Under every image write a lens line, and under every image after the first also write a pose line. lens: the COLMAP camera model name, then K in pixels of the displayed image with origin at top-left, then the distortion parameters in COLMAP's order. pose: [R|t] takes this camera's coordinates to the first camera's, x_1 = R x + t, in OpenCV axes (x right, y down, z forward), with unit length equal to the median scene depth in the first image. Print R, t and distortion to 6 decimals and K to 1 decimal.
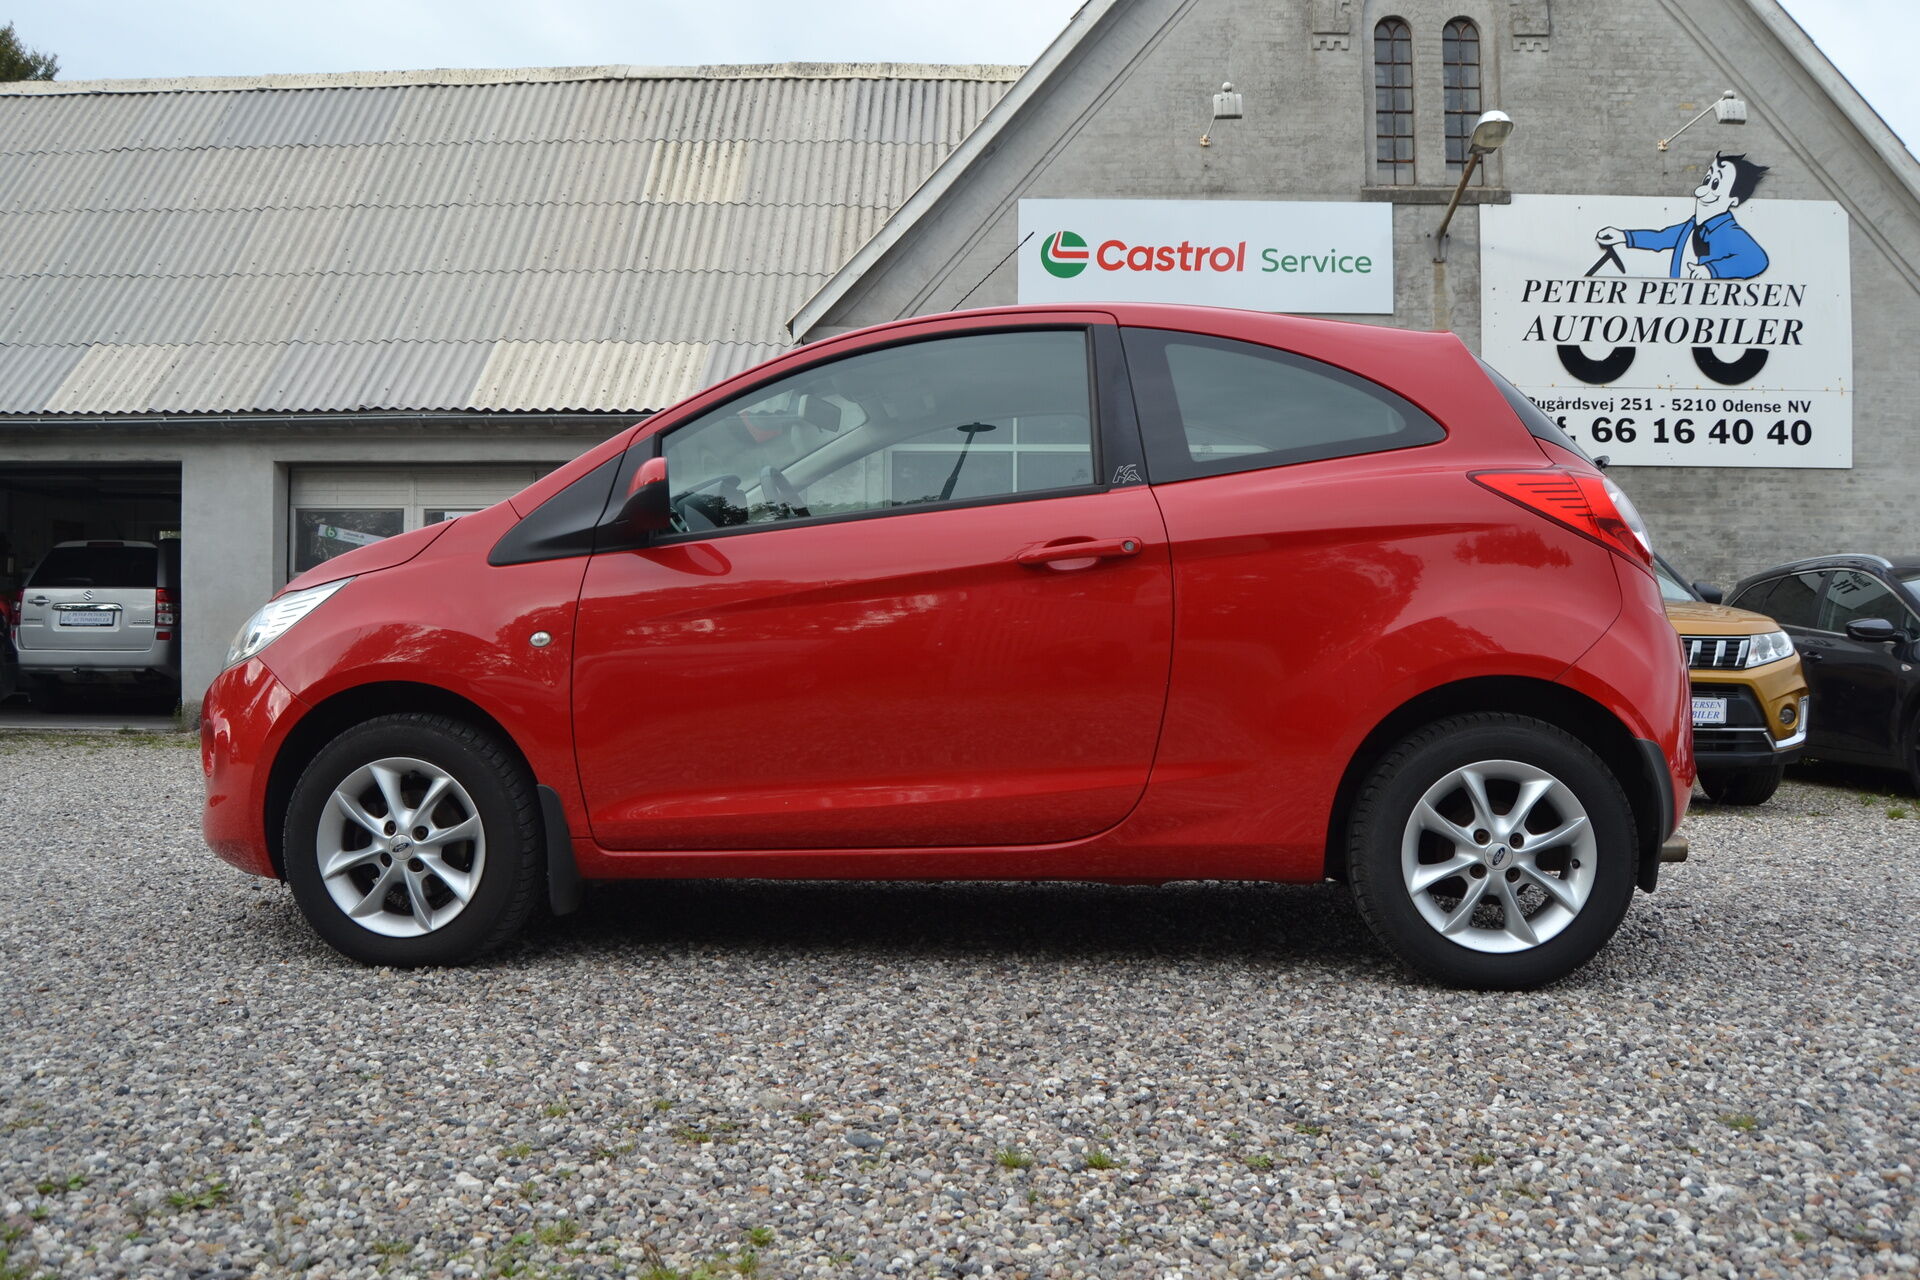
lens RADIAL K [[1497.6, 0, 950.3], [0, 1497.6, 649.4], [0, 0, 1]] dist [-0.098065, 0.038539]
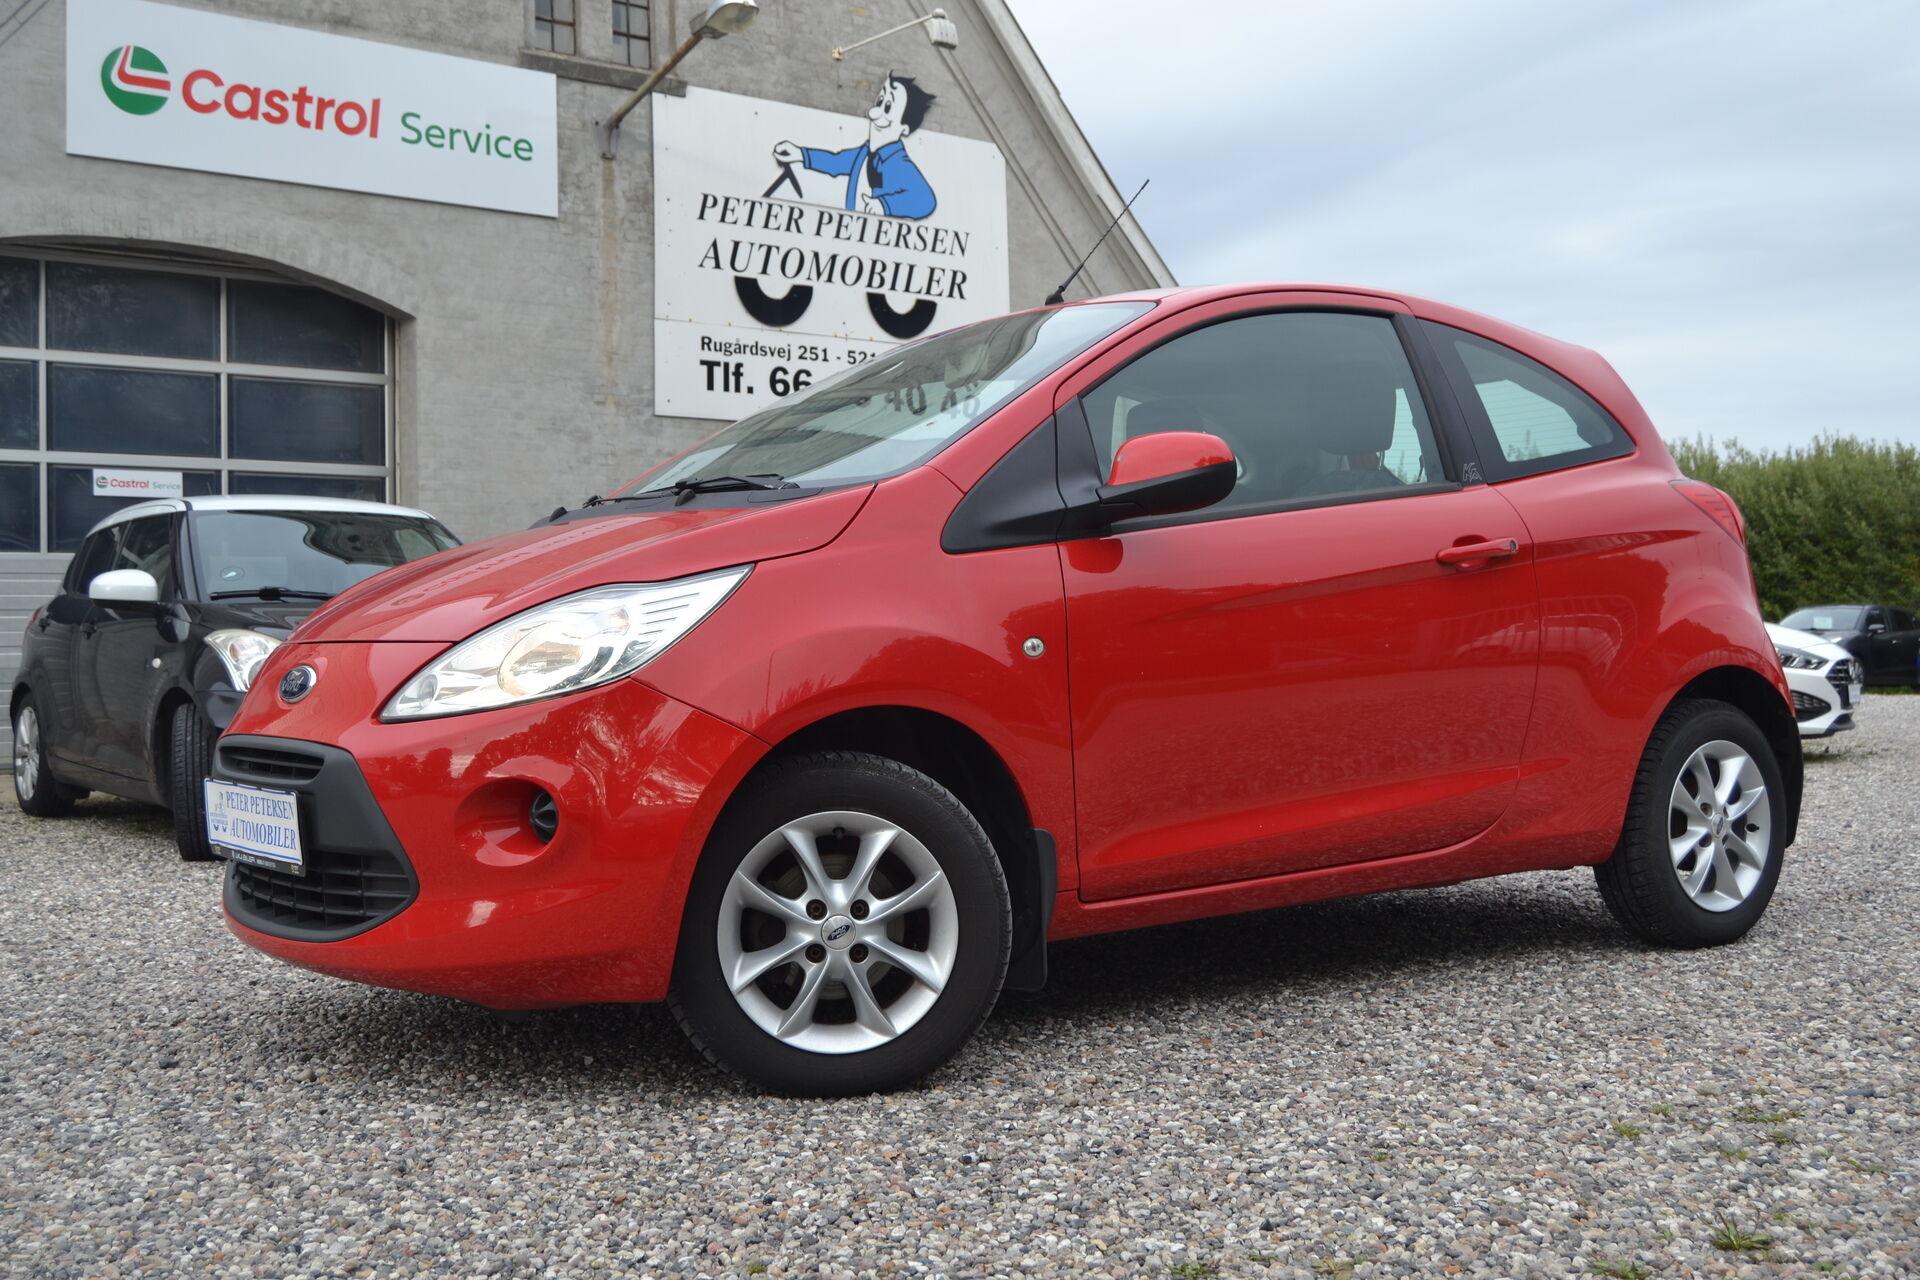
lens RADIAL K [[2052.8, 0, 960.0], [0, 2052.8, 640.0], [0, 0, 1]] dist [-0.080758, 0.039626]
pose [[0.755698, -0.013421, 0.654783, -0.248790], [0.015076, 0.999882, 0.003095, -0.003525], [-0.654747, 0.007533, 0.755811, 0.045960]]
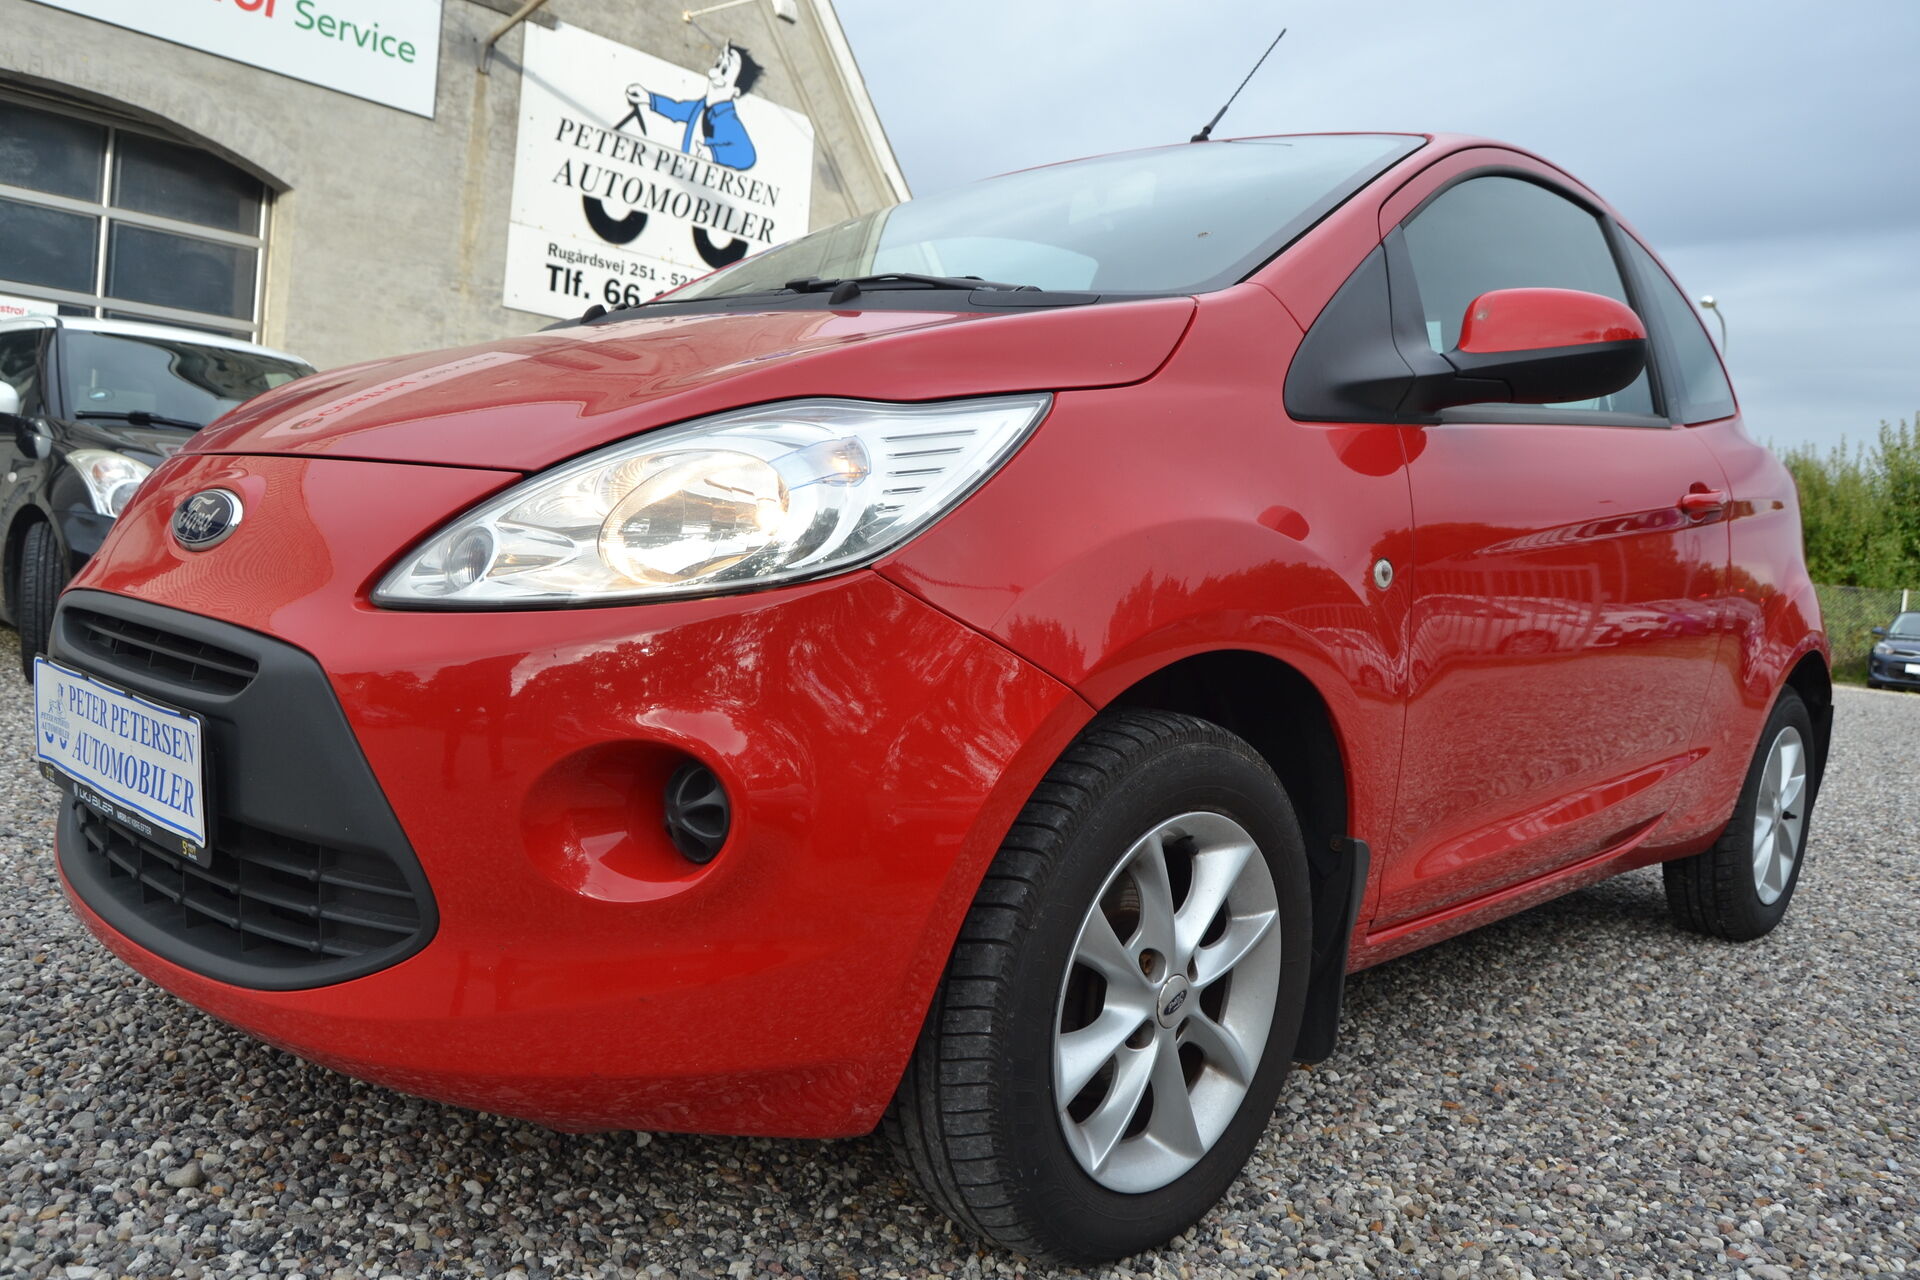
lens RADIAL K [[1497.6, 0, 950.3], [0, 1497.6, 649.4], [0, 0, 1]] dist [-0.098065, 0.038539]
pose [[0.618582, -0.002619, 0.785716, -0.191482], [-0.084393, 0.993988, 0.069755, -0.000904], [-0.781175, -0.109458, 0.614642, 0.193355]]
